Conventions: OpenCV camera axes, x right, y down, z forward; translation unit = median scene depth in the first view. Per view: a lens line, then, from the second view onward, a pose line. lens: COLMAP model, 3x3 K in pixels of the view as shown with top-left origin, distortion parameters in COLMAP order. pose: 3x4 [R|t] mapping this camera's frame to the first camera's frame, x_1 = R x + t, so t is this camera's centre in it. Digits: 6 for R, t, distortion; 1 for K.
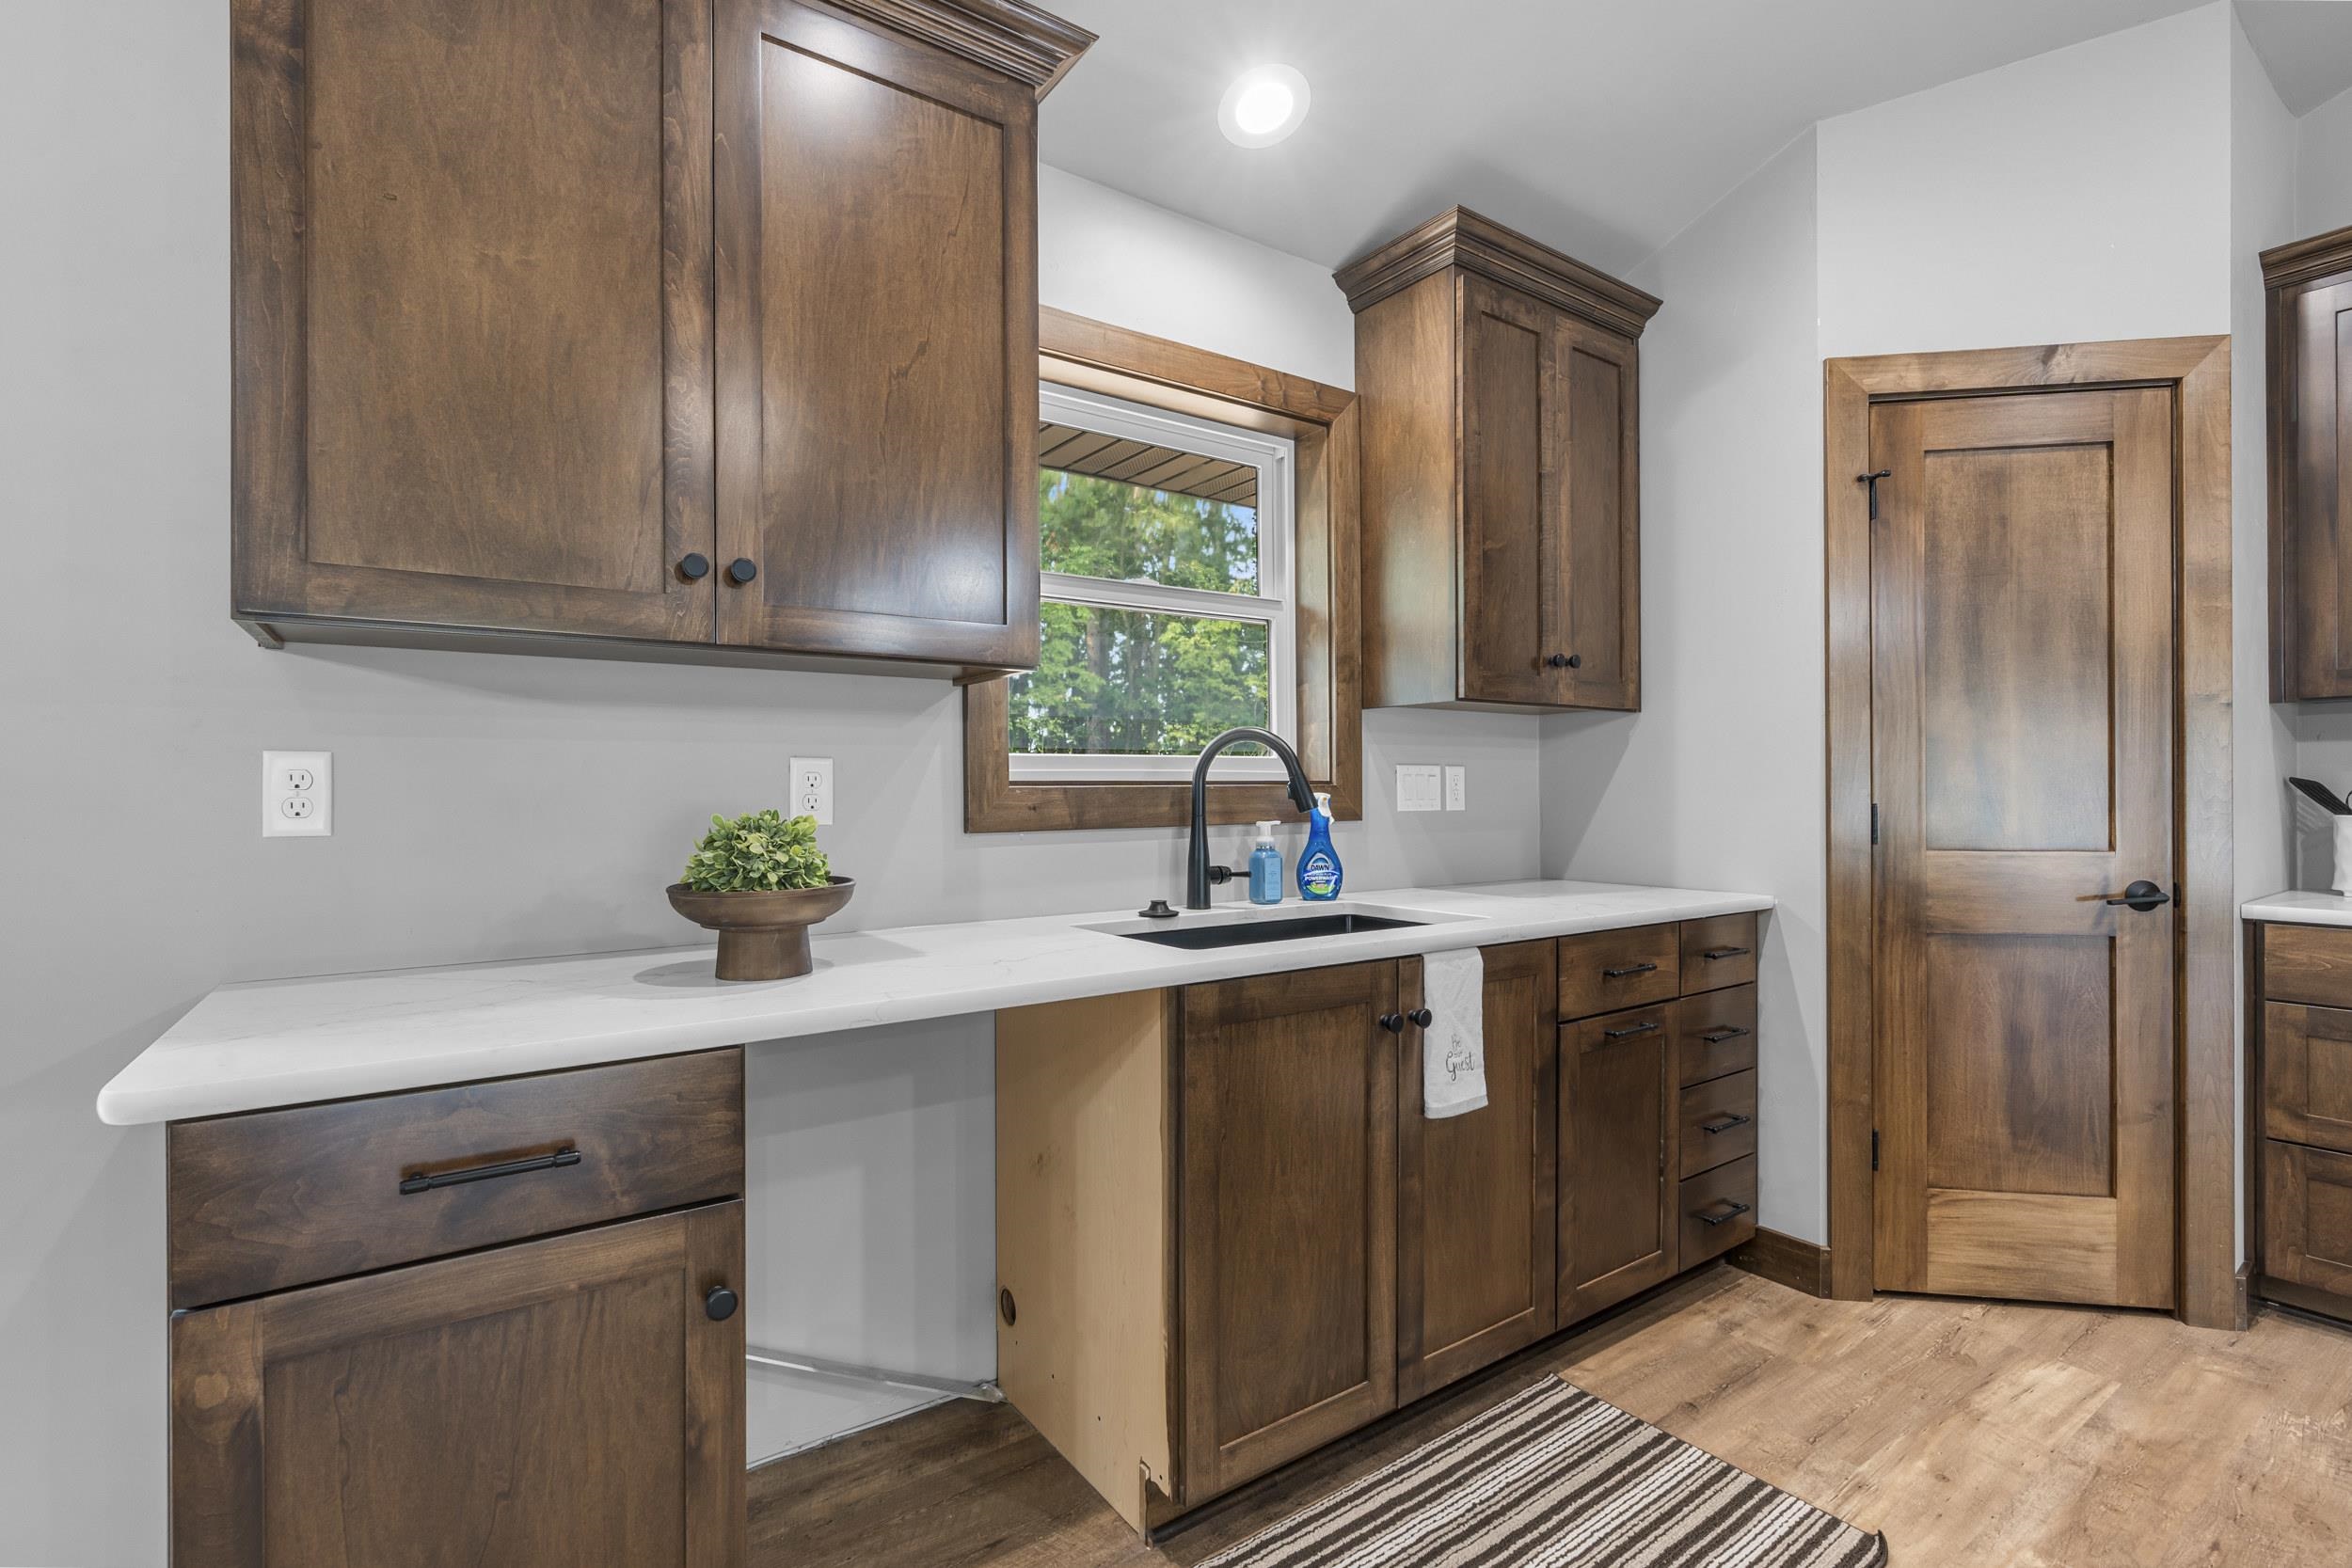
lens RADIAL K [[1062.5, 0, 1165.0], [0, 1062.5, 791.0], [0, 0, 1]] dist [-0.010451, 0.003974]
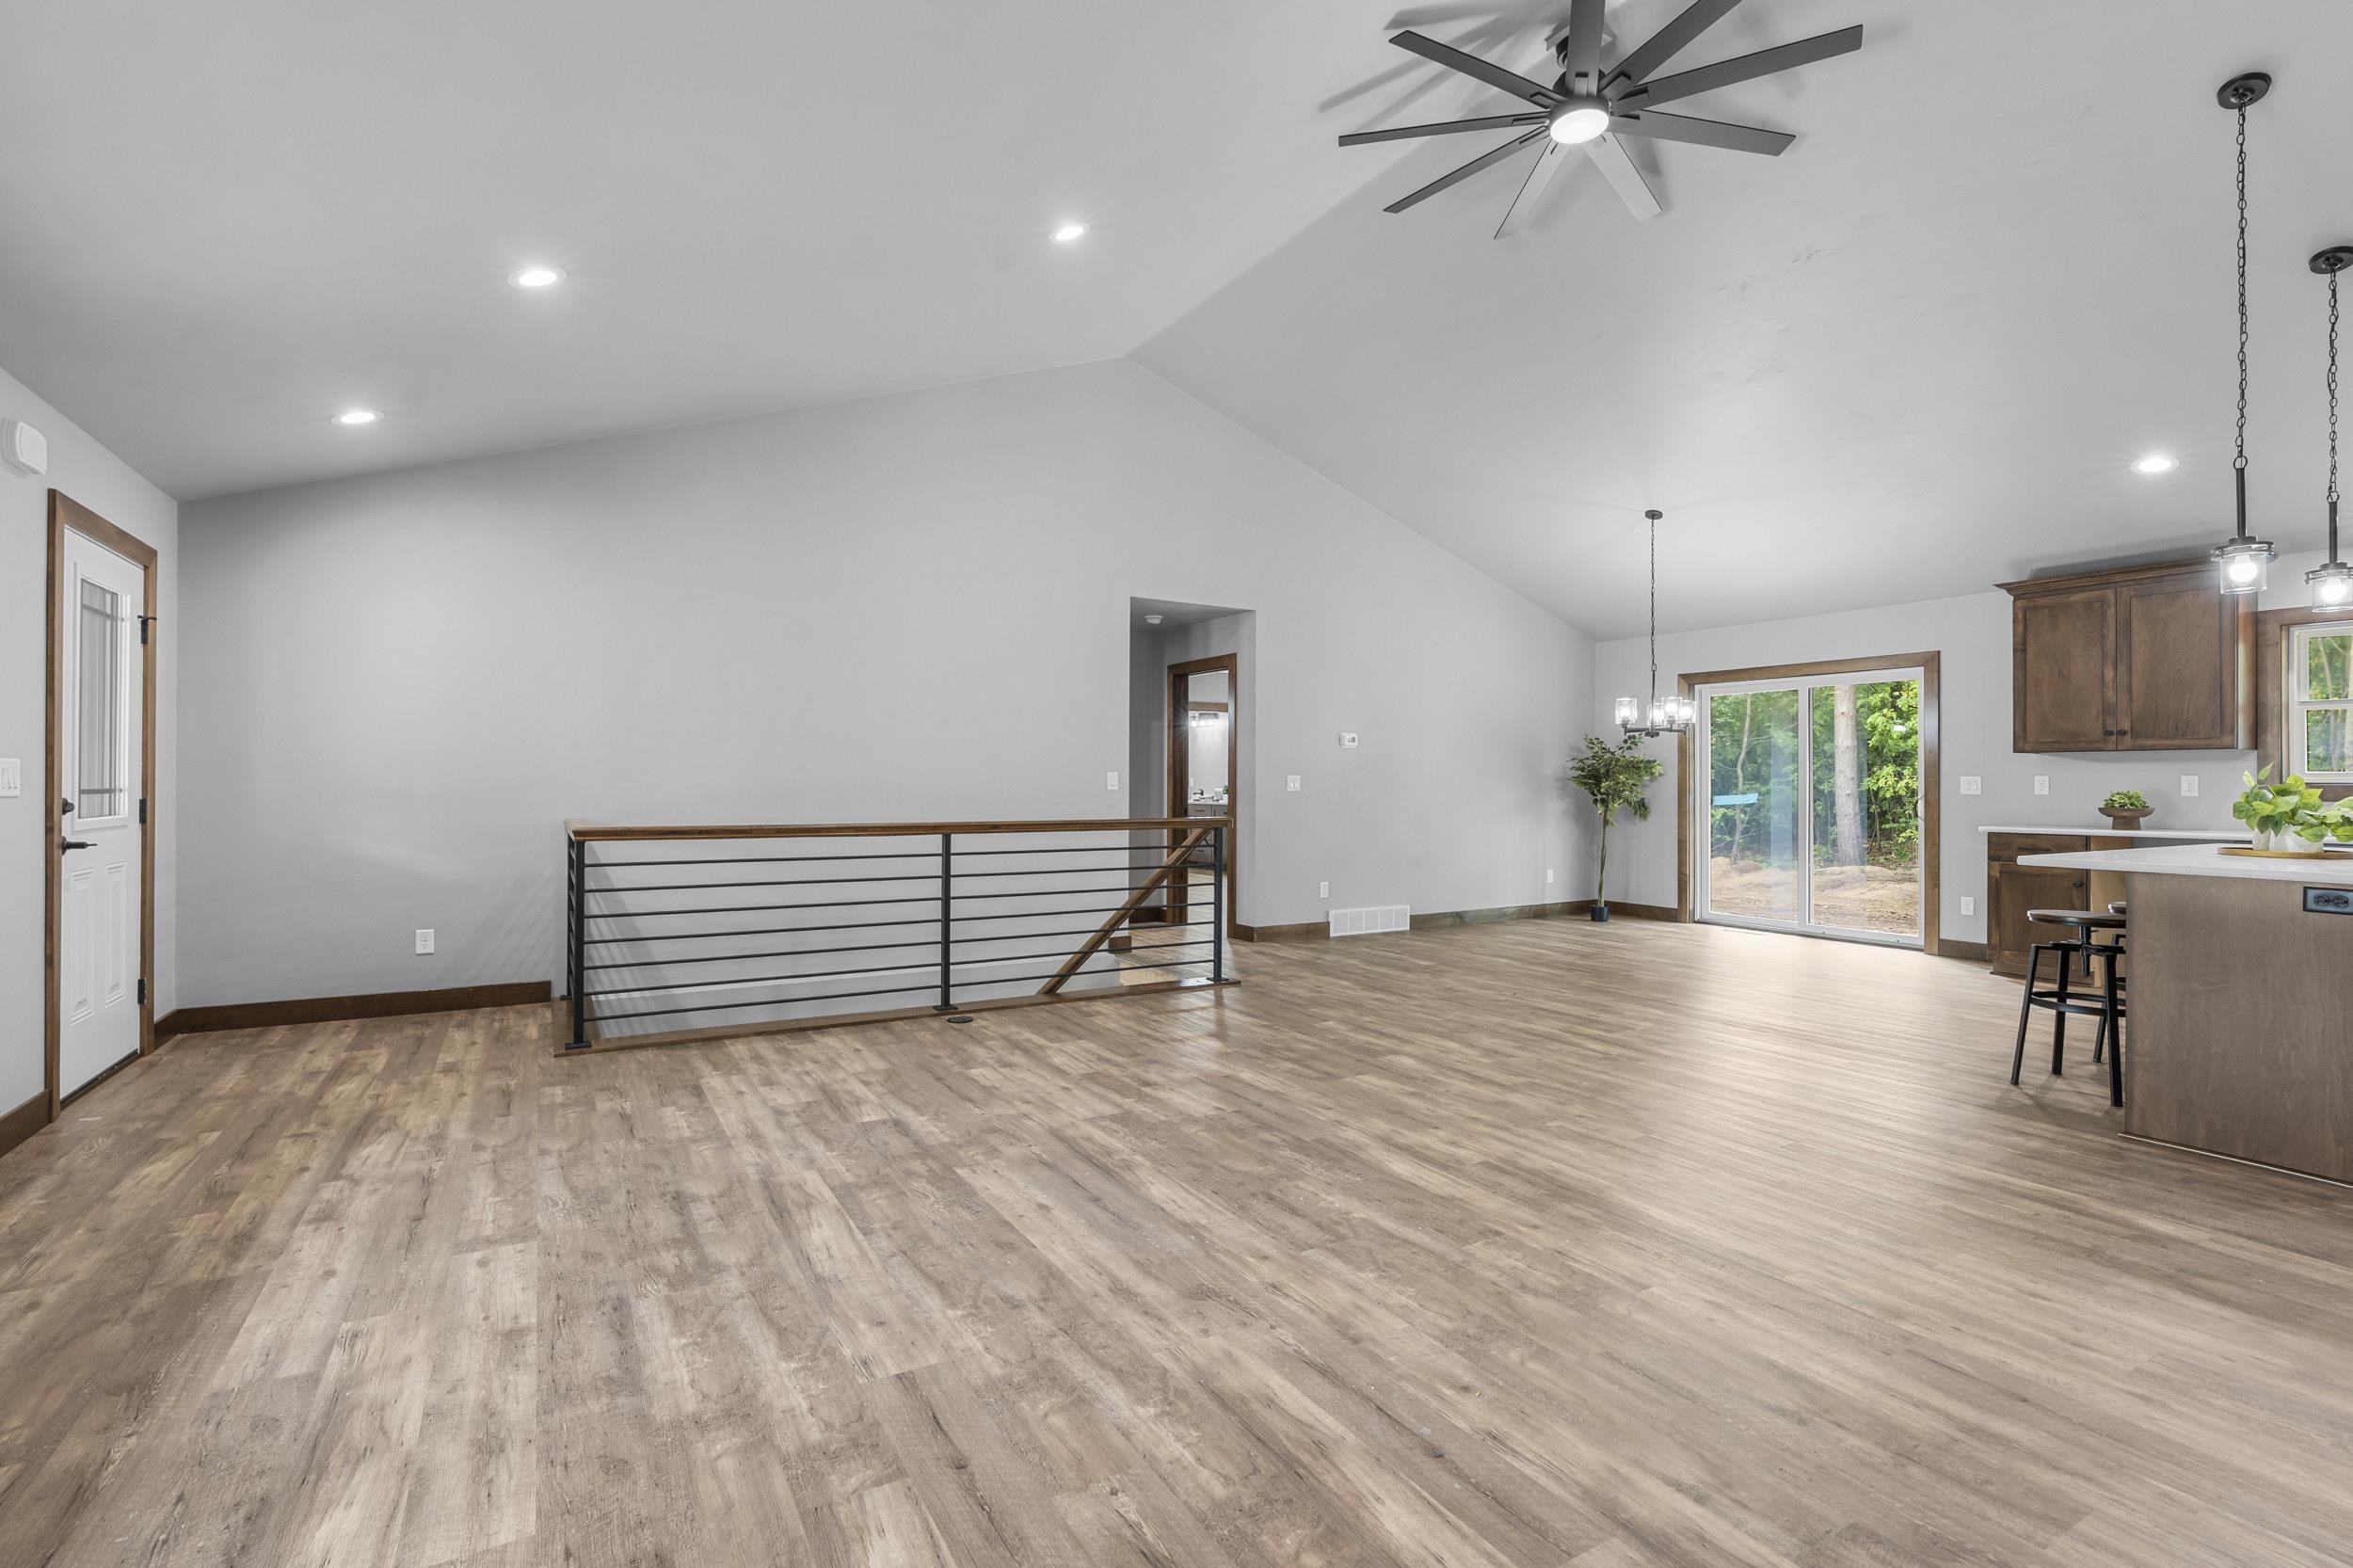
lens RADIAL K [[1079.4, 0, 1163.9], [0, 1079.4, 775.0], [0, 0, 1]] dist [-0.010542, 0.003439]
pose [[-0.075917, -0.003640, -0.997108, 2.598747], [-0.004917, 0.999983, -0.003276, -0.005040], [0.997102, 0.004654, -0.075933, -1.545113]]
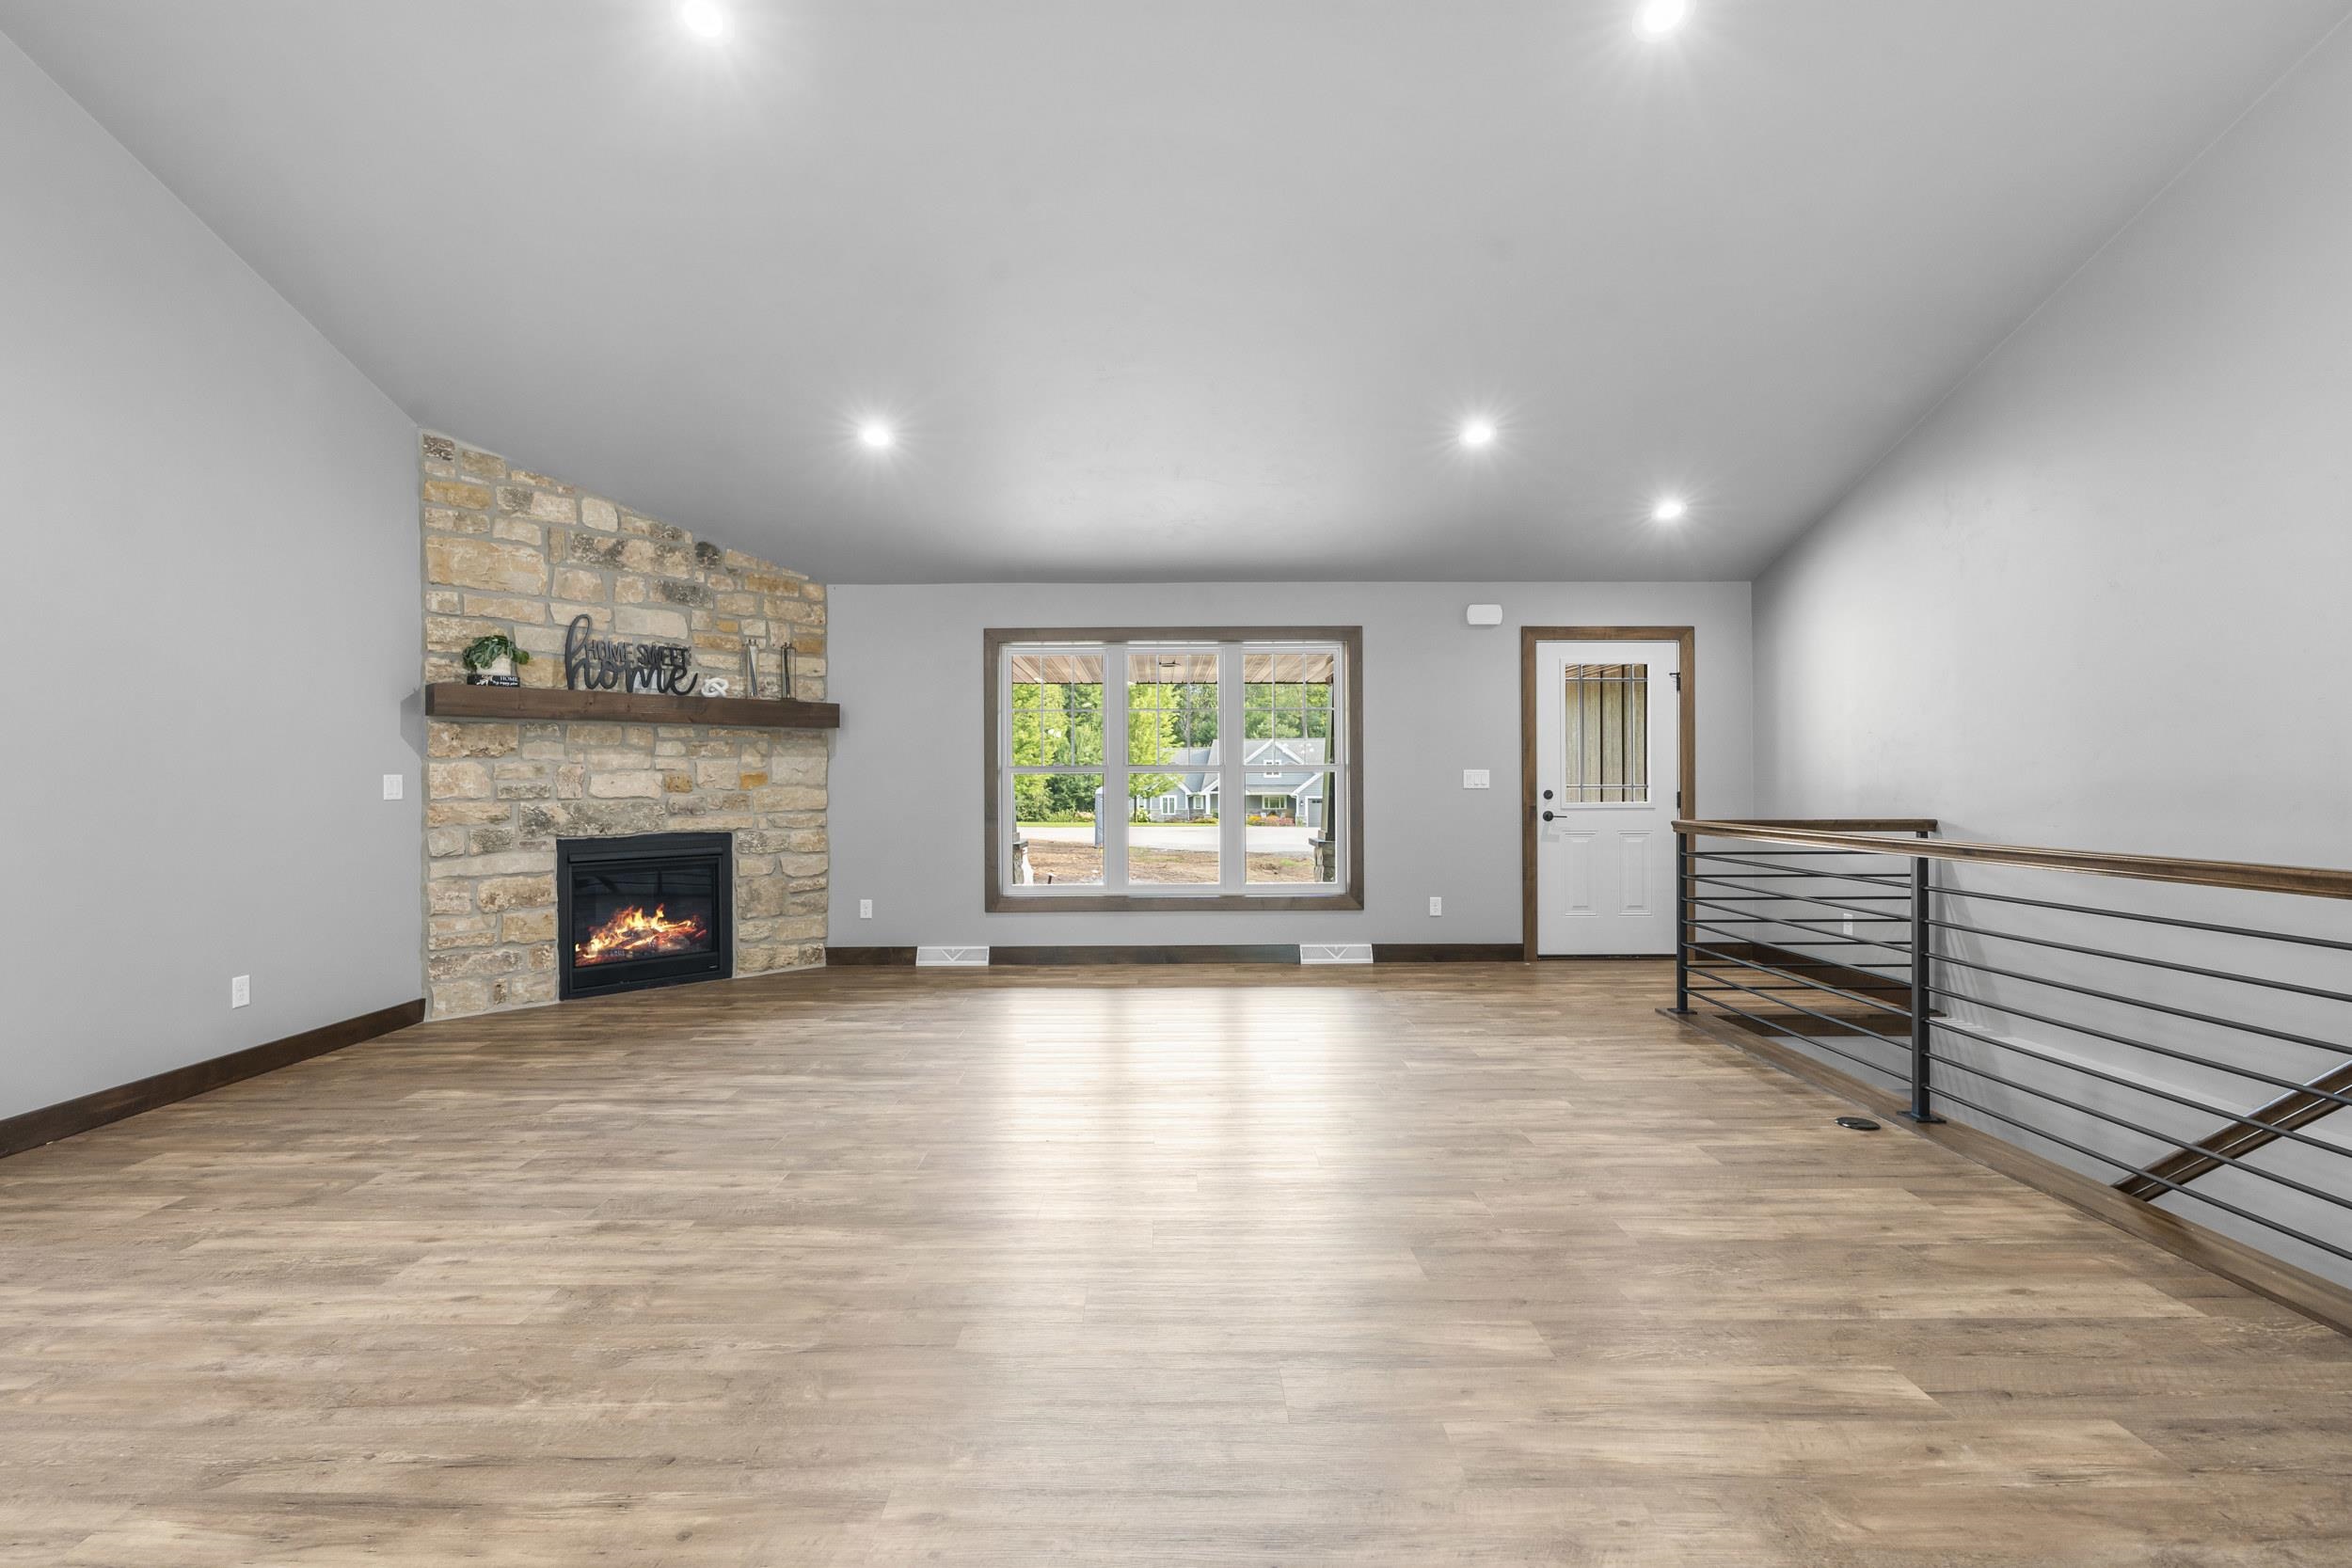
lens RADIAL K [[1057.6, 0, 1157.8], [0, 1057.6, 778.4], [0, 0, 1]] dist [-0.003866, 0.000799]
pose [[-0.821818, 0.009046, 0.569678, 0.343395], [0.008607, 0.999957, -0.003462, -0.000037], [-0.569684, 0.002059, -0.821861, -0.314297]]
